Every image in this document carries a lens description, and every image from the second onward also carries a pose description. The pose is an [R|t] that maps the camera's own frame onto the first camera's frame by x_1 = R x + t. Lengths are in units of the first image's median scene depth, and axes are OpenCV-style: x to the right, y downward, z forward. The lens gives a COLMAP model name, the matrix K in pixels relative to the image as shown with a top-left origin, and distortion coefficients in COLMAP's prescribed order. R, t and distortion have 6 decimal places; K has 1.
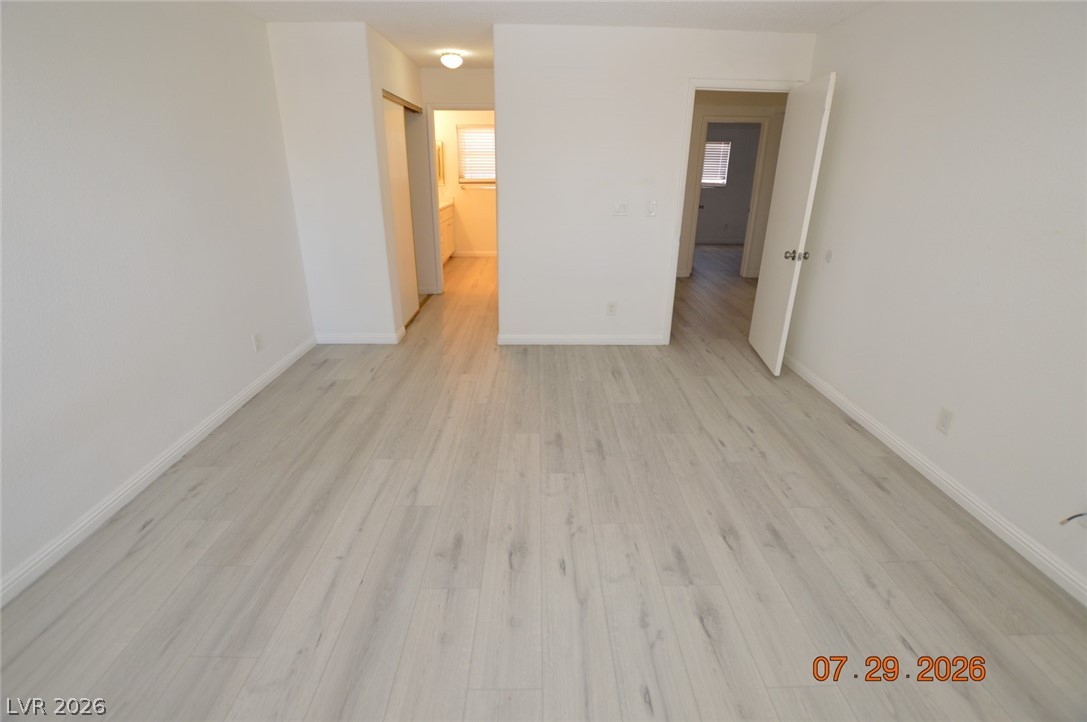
lens RADIAL K [[492.2, 0, 544.0], [0, 492.2, 349.1], [0, 0, 1]] dist [-0.037249, 0.005886]
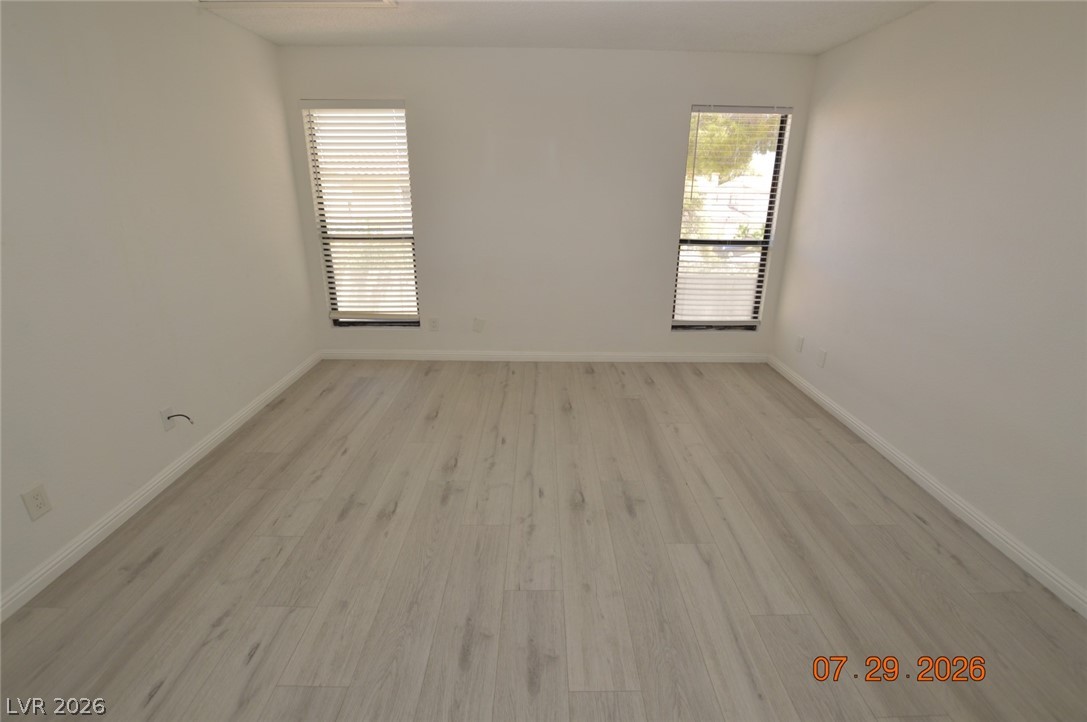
lens RADIAL K [[492.2, 0, 544.0], [0, 492.2, 349.1], [0, 0, 1]] dist [-0.037249, 0.005886]
pose [[-0.999706, -0.024264, -0.000149, 0.034278], [-0.018998, 0.778911, 0.626846, -0.560278], [-0.015094, 0.626665, -0.779143, 1.506995]]
